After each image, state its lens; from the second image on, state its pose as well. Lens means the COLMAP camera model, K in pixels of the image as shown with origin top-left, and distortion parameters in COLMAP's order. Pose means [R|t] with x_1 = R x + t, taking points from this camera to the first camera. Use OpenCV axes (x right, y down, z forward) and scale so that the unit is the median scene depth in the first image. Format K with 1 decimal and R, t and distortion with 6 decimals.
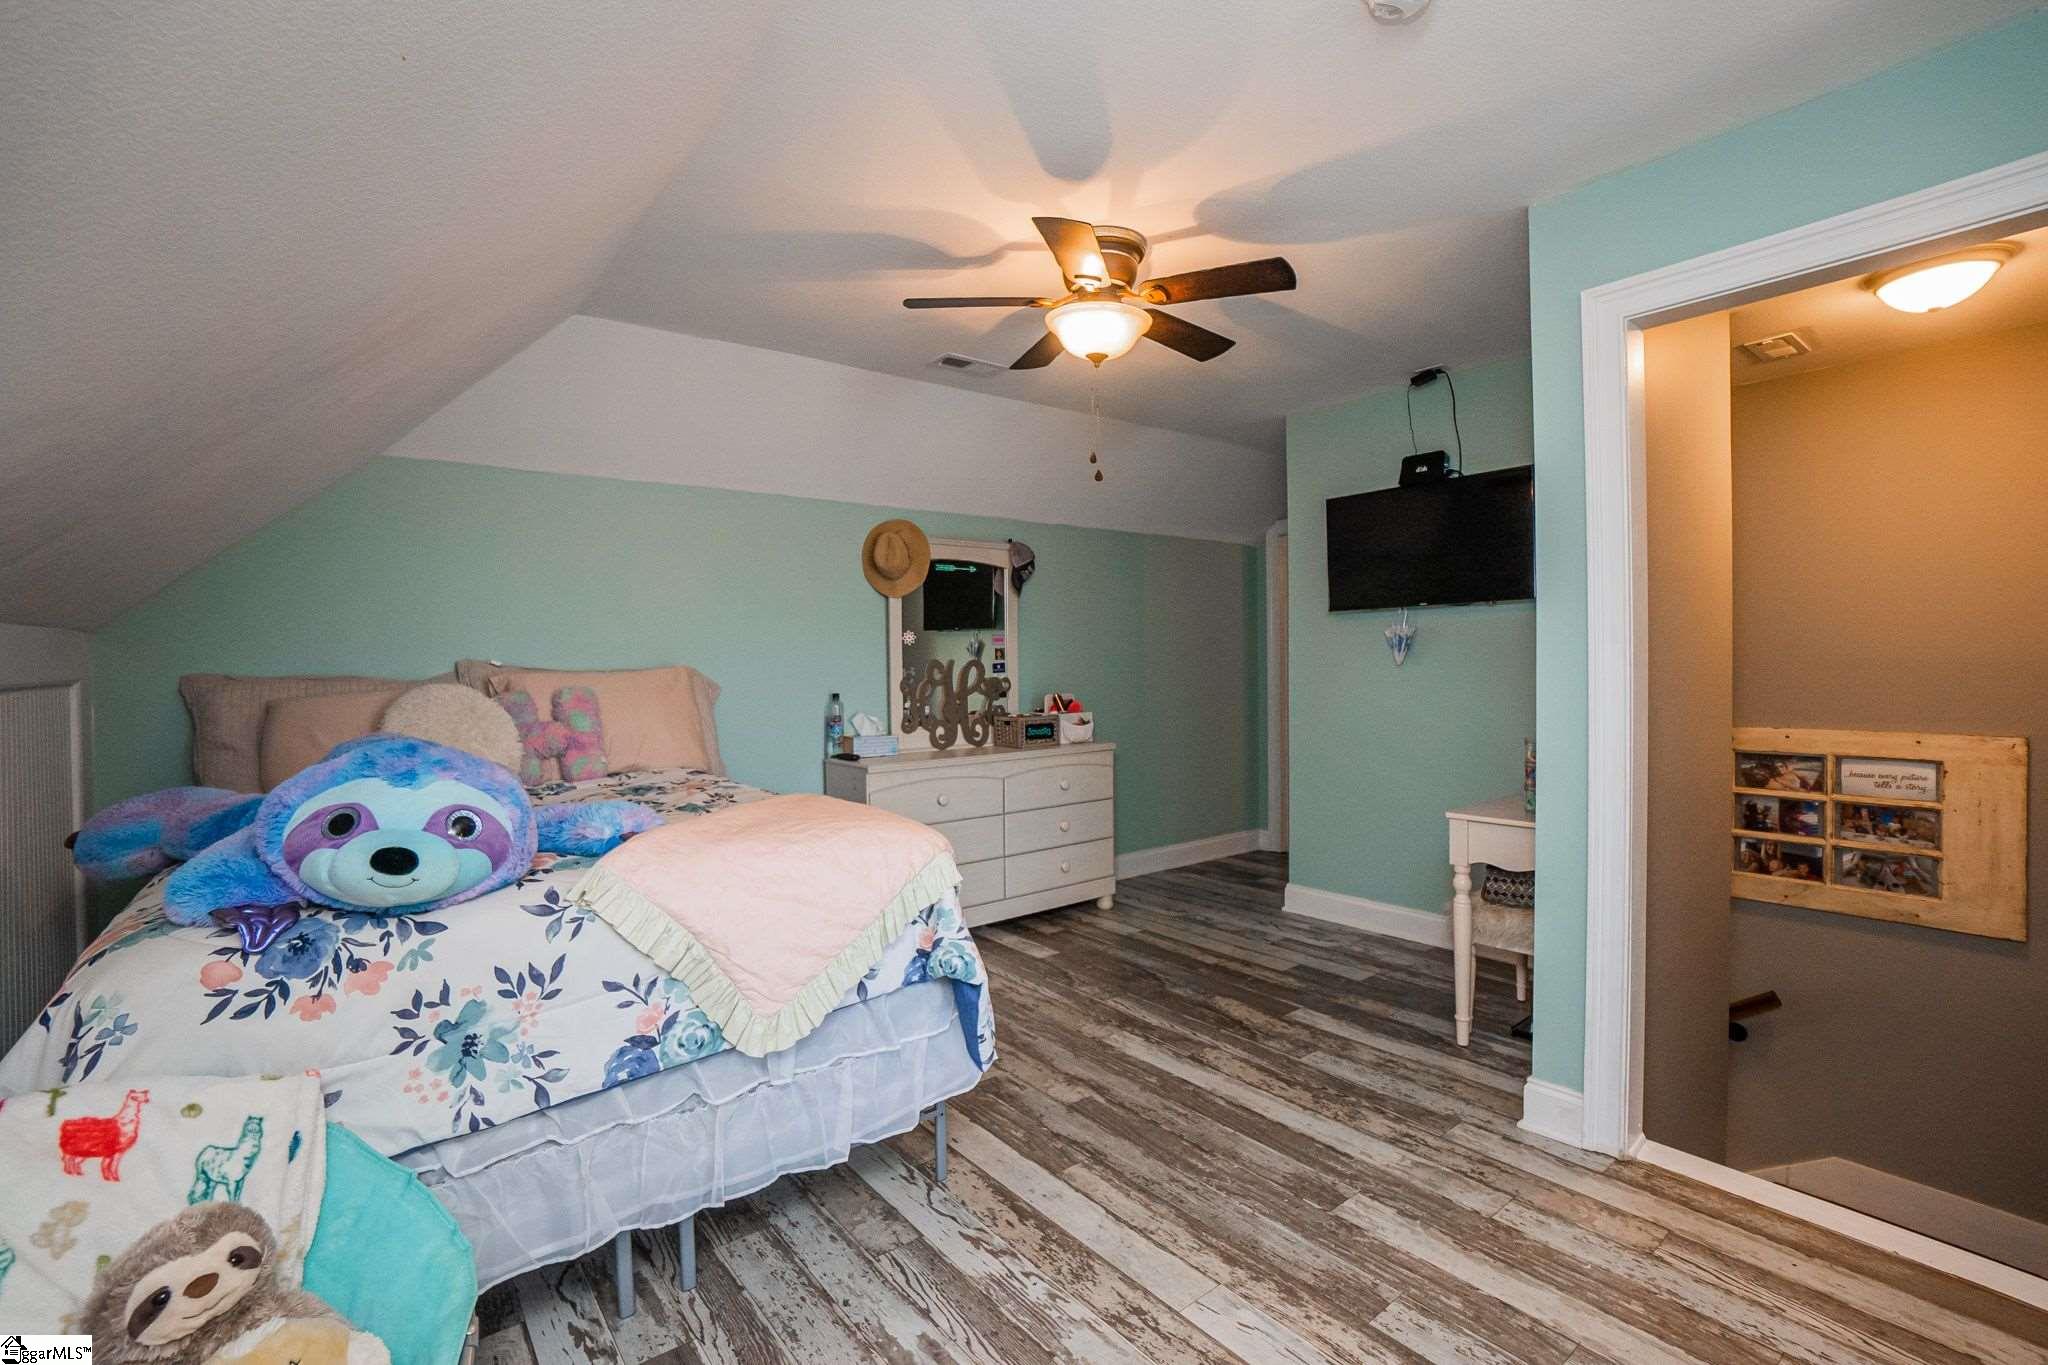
lens RADIAL K [[913.3, 0, 1018.8], [0, 913.3, 677.3], [0, 0, 1]] dist [-0.072710, 0.027029]
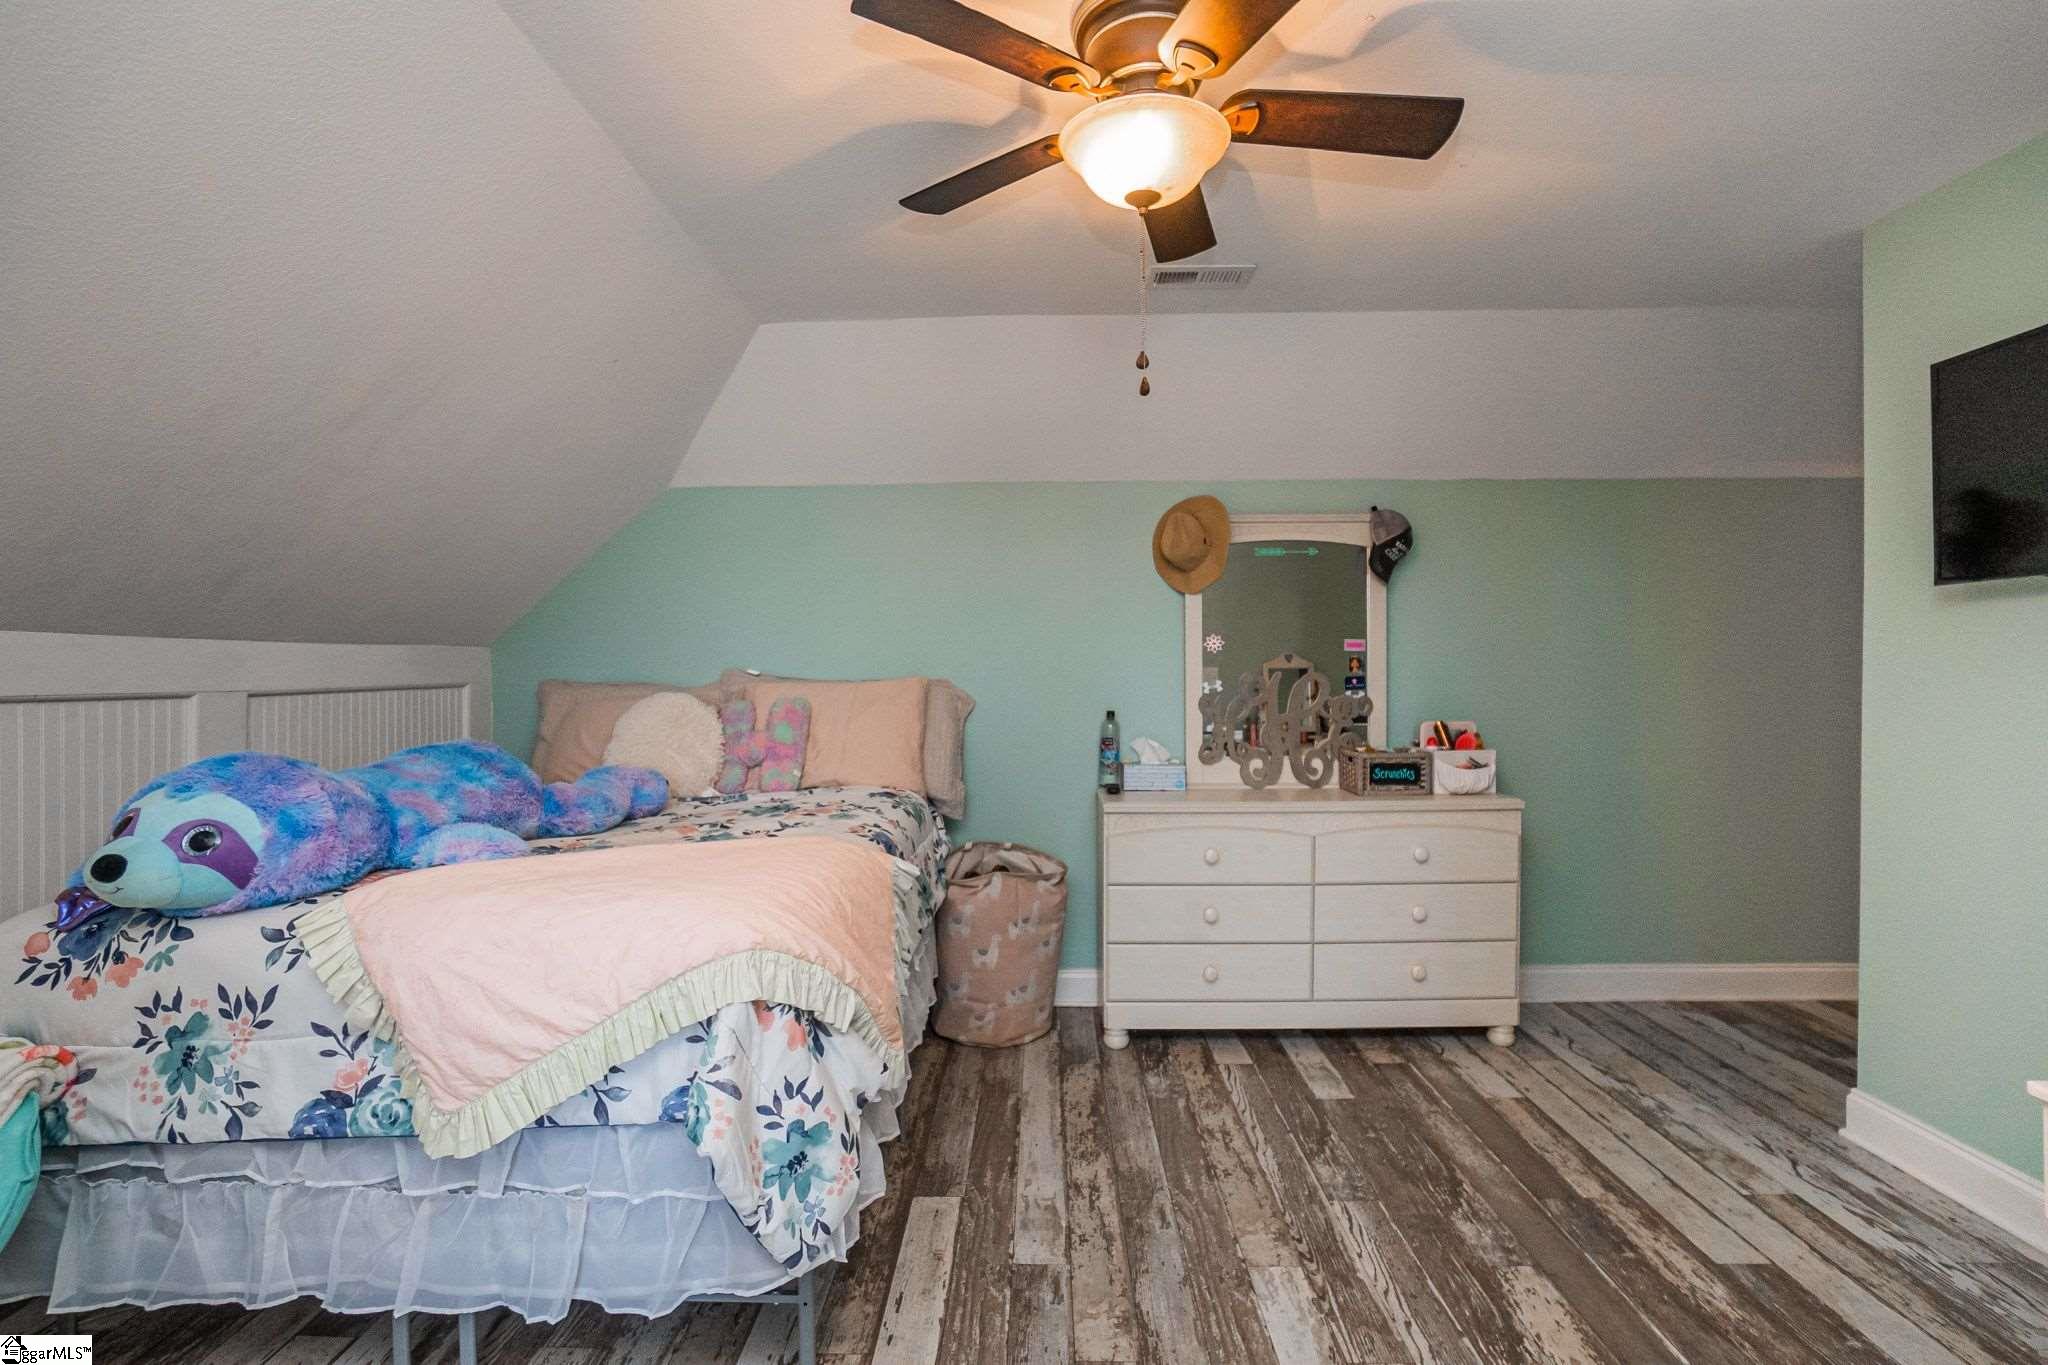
lens RADIAL K [[913.3, 0, 1018.8], [0, 913.3, 677.3], [0, 0, 1]] dist [-0.072710, 0.027029]
pose [[0.766743, 0.016592, -0.641739, 0.325519], [-0.017459, 0.999835, 0.004991, -0.018908], [0.641716, 0.007377, 0.766907, 0.363236]]
